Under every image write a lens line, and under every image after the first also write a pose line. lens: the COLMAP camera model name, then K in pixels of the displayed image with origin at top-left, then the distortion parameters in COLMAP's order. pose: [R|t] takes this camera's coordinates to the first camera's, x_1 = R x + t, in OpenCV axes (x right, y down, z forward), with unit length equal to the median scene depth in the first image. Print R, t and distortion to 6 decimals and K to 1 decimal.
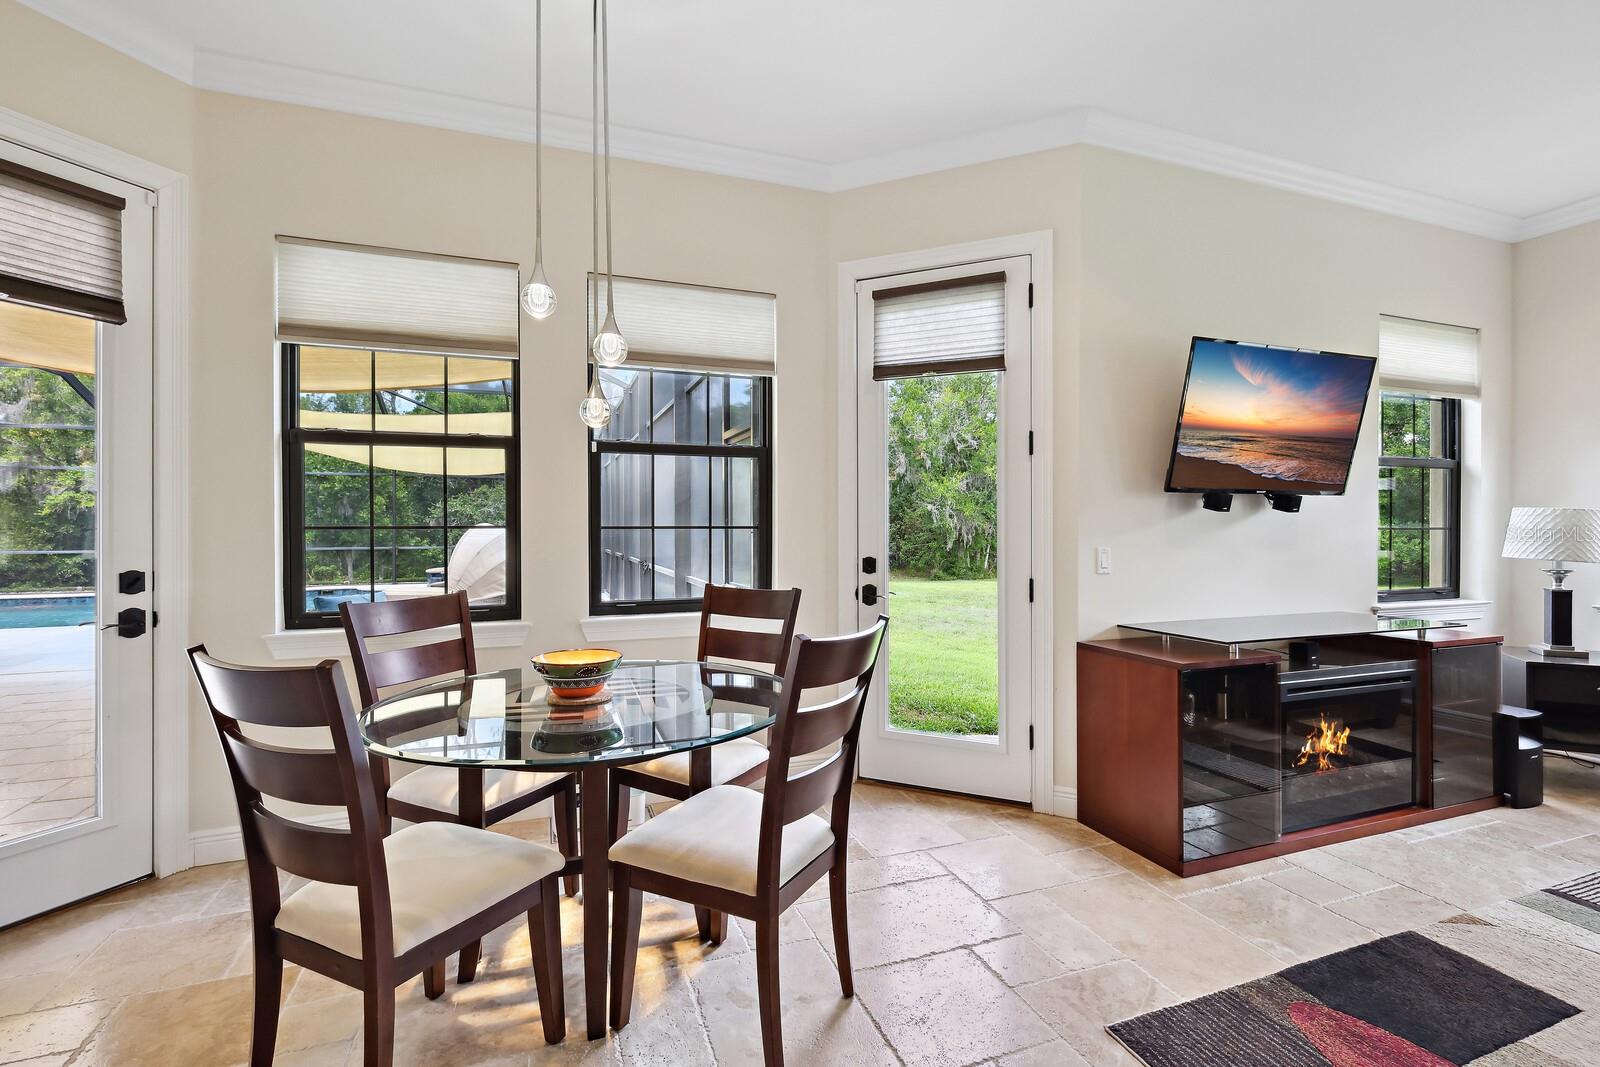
lens RADIAL K [[707.3, 0, 800.6], [0, 707.3, 525.6], [0, 0, 1]] dist [0.002271, 0.000126]
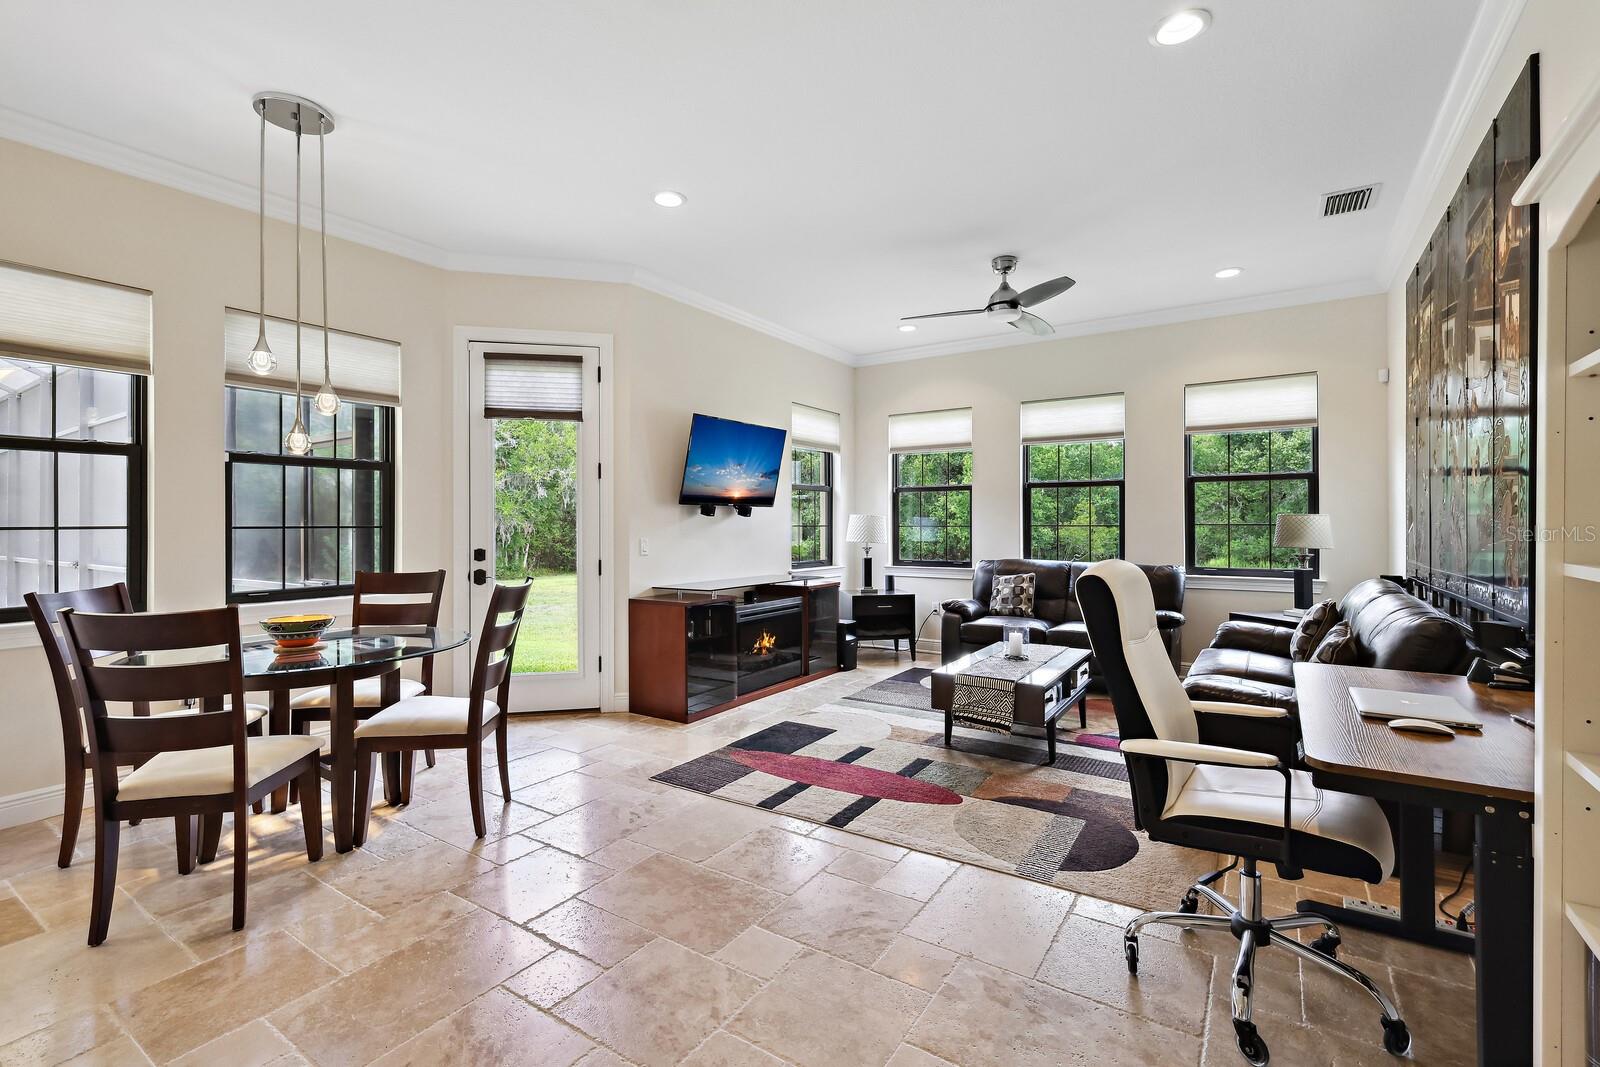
lens RADIAL K [[707.3, 0, 800.6], [0, 707.3, 525.6], [0, 0, 1]] dist [0.002271, 0.000126]
pose [[0.805493, -0.002858, 0.592598, -0.220538], [0.002020, 0.999996, 0.002077, -0.000903], [-0.592601, -0.000476, 0.805496, -0.467631]]
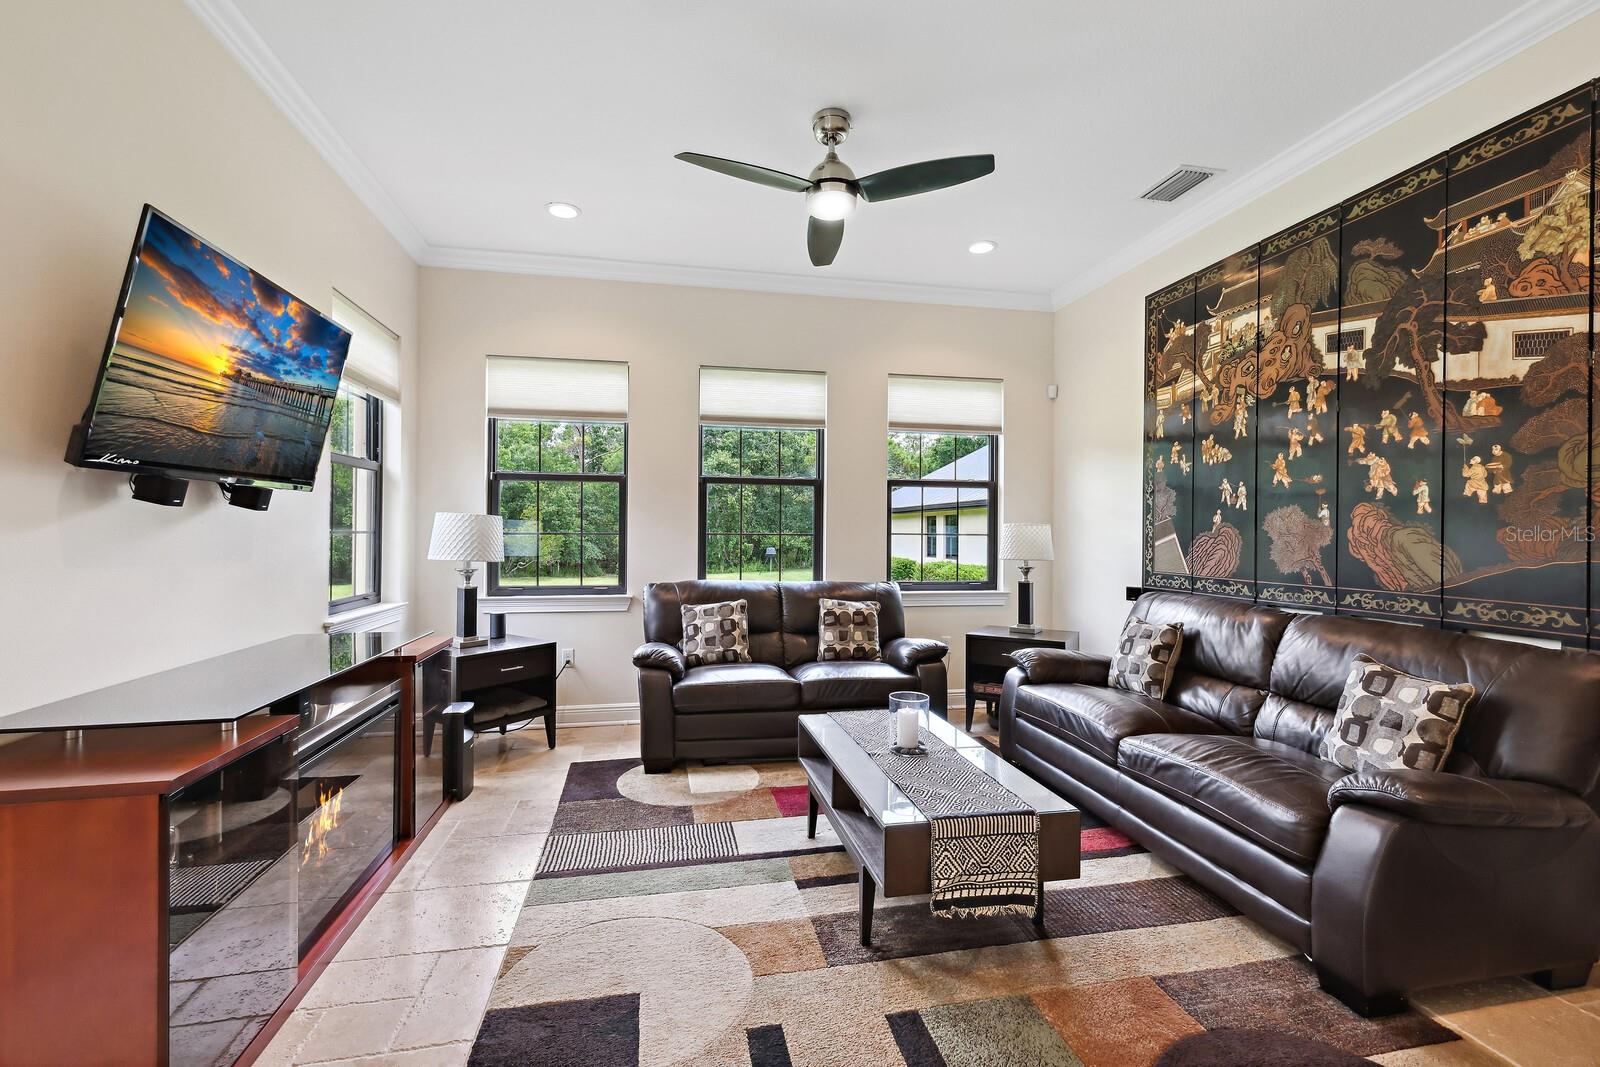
lens RADIAL K [[703.3, 0, 800.0], [0, 703.3, 533.5], [0, 0, 1]] dist [0.003834, 0.000286]
pose [[0.152763, -0.000289, 0.988263, 0.061037], [-0.007577, 0.999970, 0.001464, 0.000361], [-0.988234, -0.007712, 0.152756, 0.348324]]
